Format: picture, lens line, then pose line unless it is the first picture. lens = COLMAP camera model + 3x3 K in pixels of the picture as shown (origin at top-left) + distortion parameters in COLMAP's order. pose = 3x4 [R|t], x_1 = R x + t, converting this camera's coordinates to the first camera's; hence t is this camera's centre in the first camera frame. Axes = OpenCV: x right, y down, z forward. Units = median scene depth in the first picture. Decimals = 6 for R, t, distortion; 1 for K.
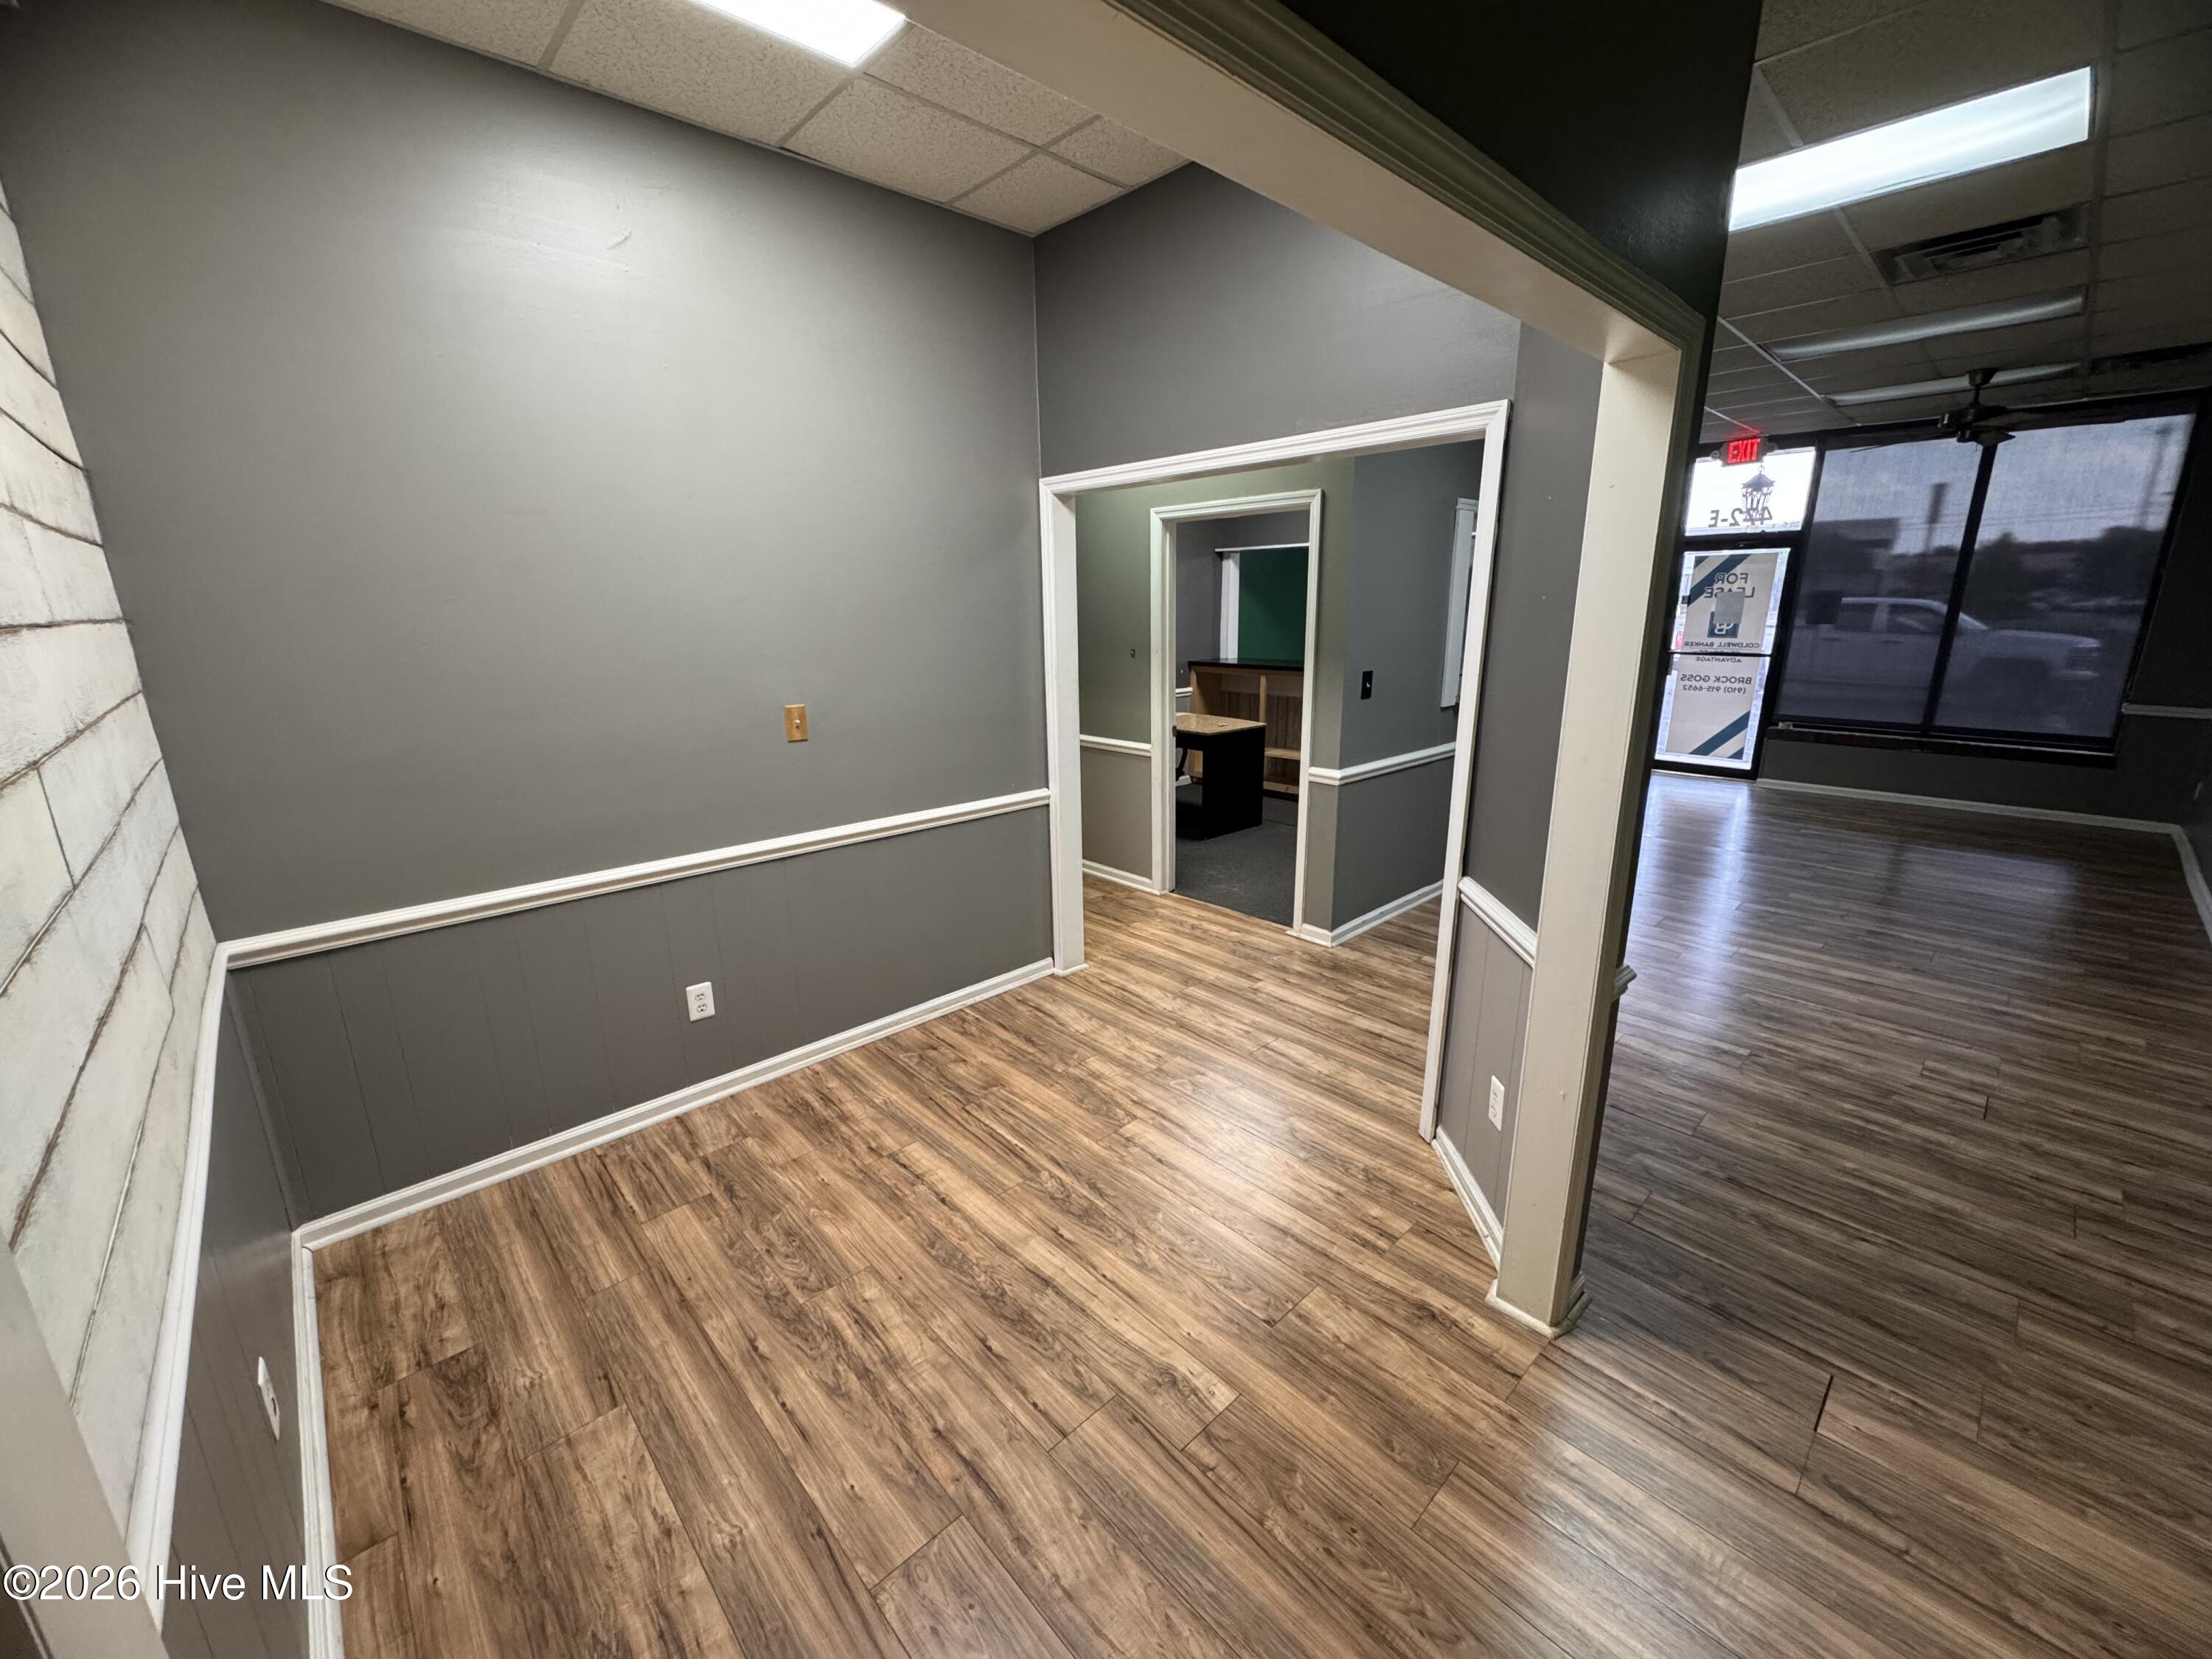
lens RADIAL K [[880.9, 0, 1108.1], [0, 880.9, 828.9], [0, 0, 1]] dist [-0.000740, 0.000085]
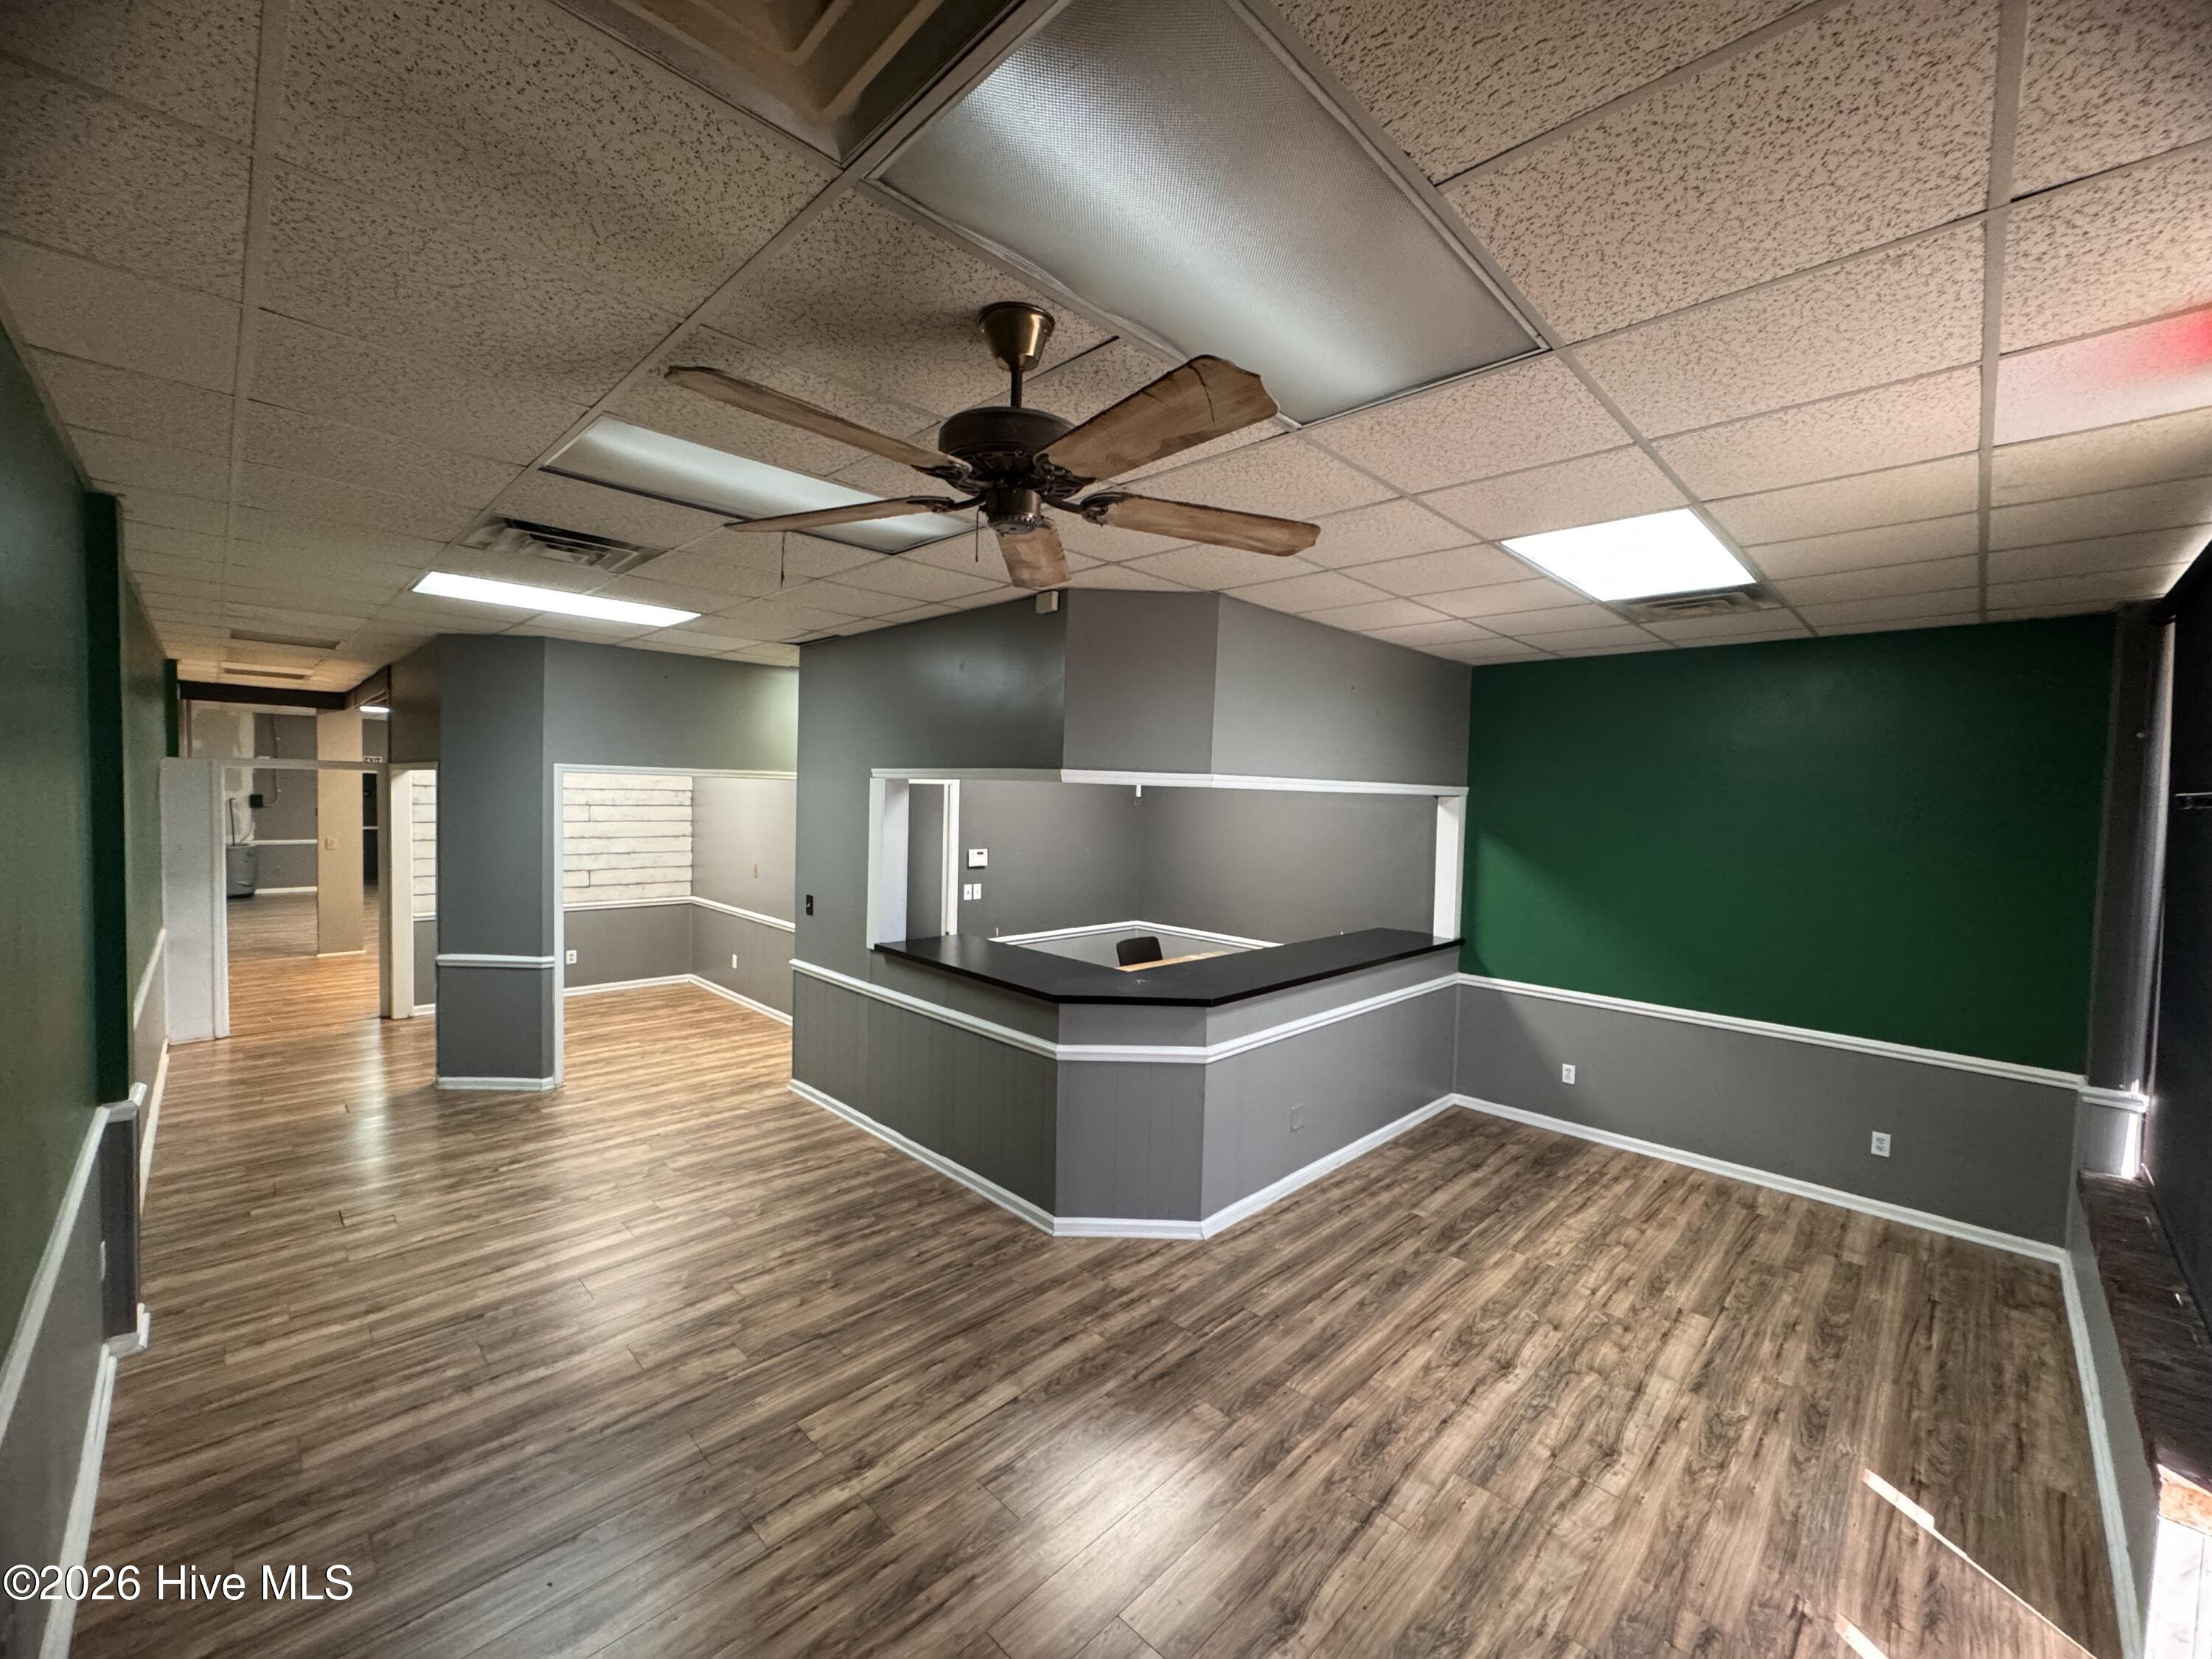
lens RADIAL K [[880.9, 0, 1107.3], [0, 880.9, 829.8], [0, 0, 1]] dist [-0.000740, 0.000085]
pose [[0.037061, 0.053915, -0.997858, 1.952698], [-0.273947, 0.960839, 0.041740, -0.537030], [0.961030, 0.271813, 0.050379, 1.569038]]
